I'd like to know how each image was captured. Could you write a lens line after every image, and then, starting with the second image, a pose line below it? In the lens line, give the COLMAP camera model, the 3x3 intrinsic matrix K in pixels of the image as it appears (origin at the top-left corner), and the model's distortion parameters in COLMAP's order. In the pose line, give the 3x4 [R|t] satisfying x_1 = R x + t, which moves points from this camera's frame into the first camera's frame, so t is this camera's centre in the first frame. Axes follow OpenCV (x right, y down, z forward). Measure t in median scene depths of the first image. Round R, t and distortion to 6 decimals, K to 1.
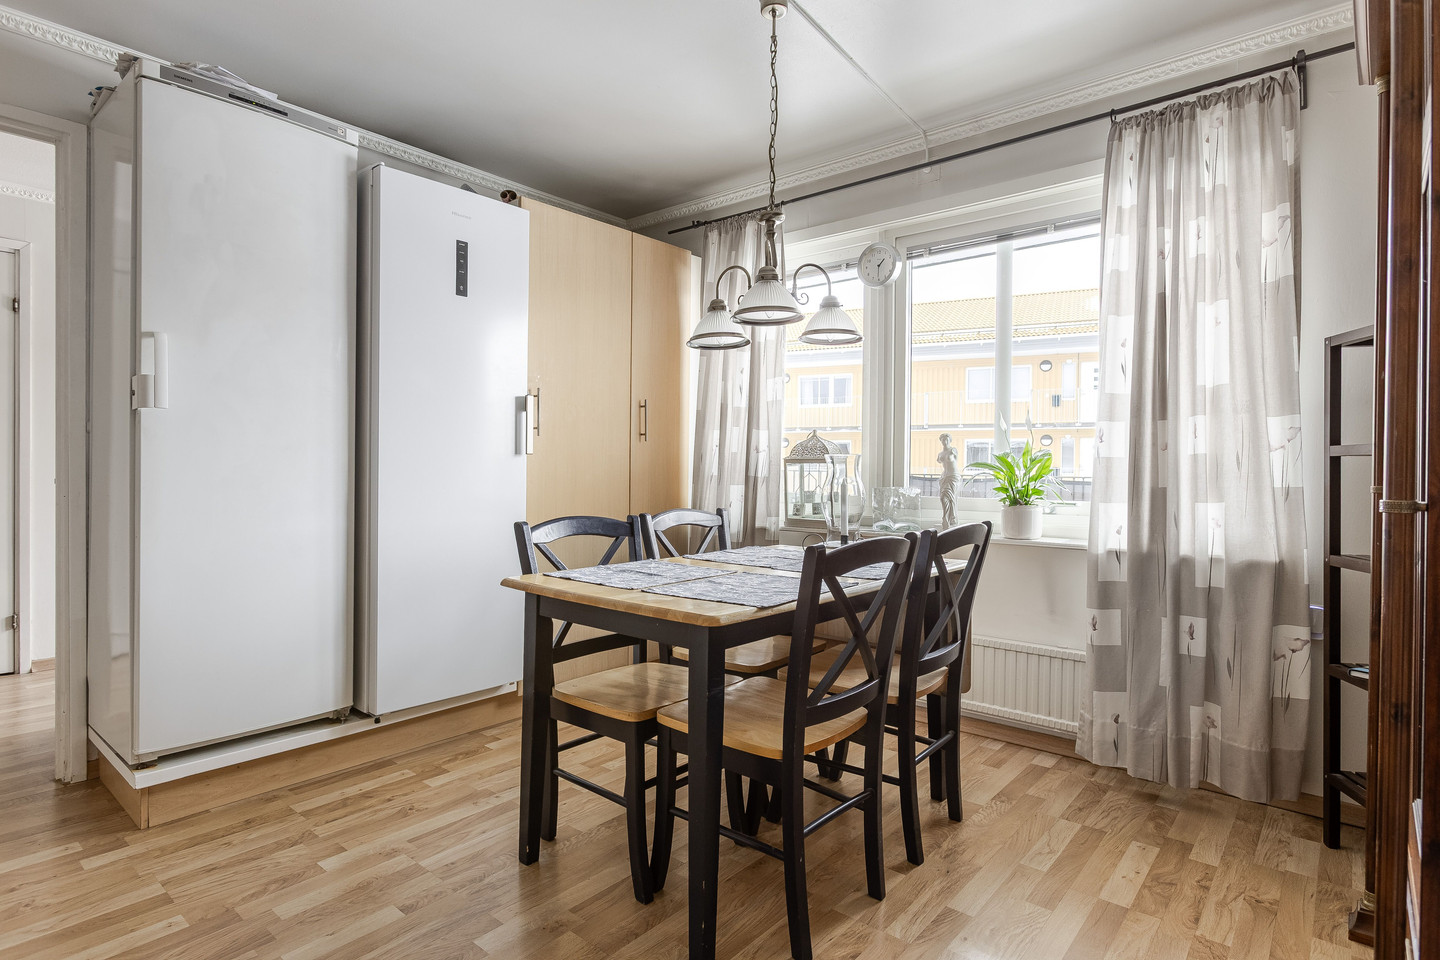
lens RADIAL K [[758.8, 0, 715.6], [0, 758.8, 468.9], [0, 0, 1]] dist [0.003794, -0.000408]
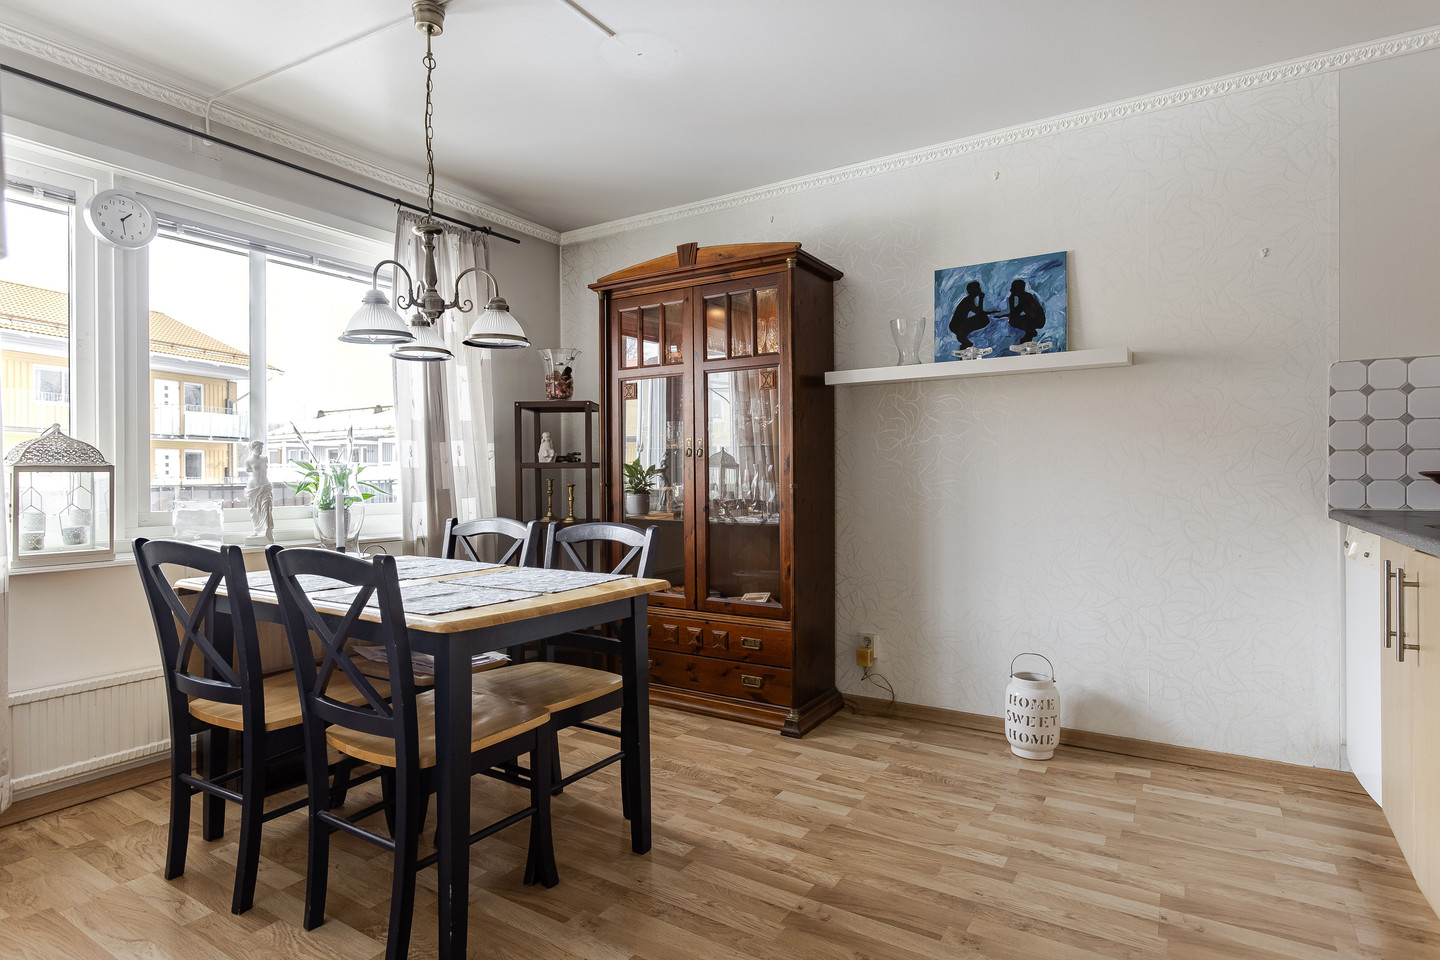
lens RADIAL K [[758.8, 0, 715.5], [0, 758.8, 480.2], [0, 0, 1]] dist [0.003794, -0.000408]
pose [[-0.148228, -0.001671, 0.988952, -0.727131], [0.018485, 0.999819, 0.004460, 0.008990], [-0.988780, 0.018942, -0.148170, 0.578714]]
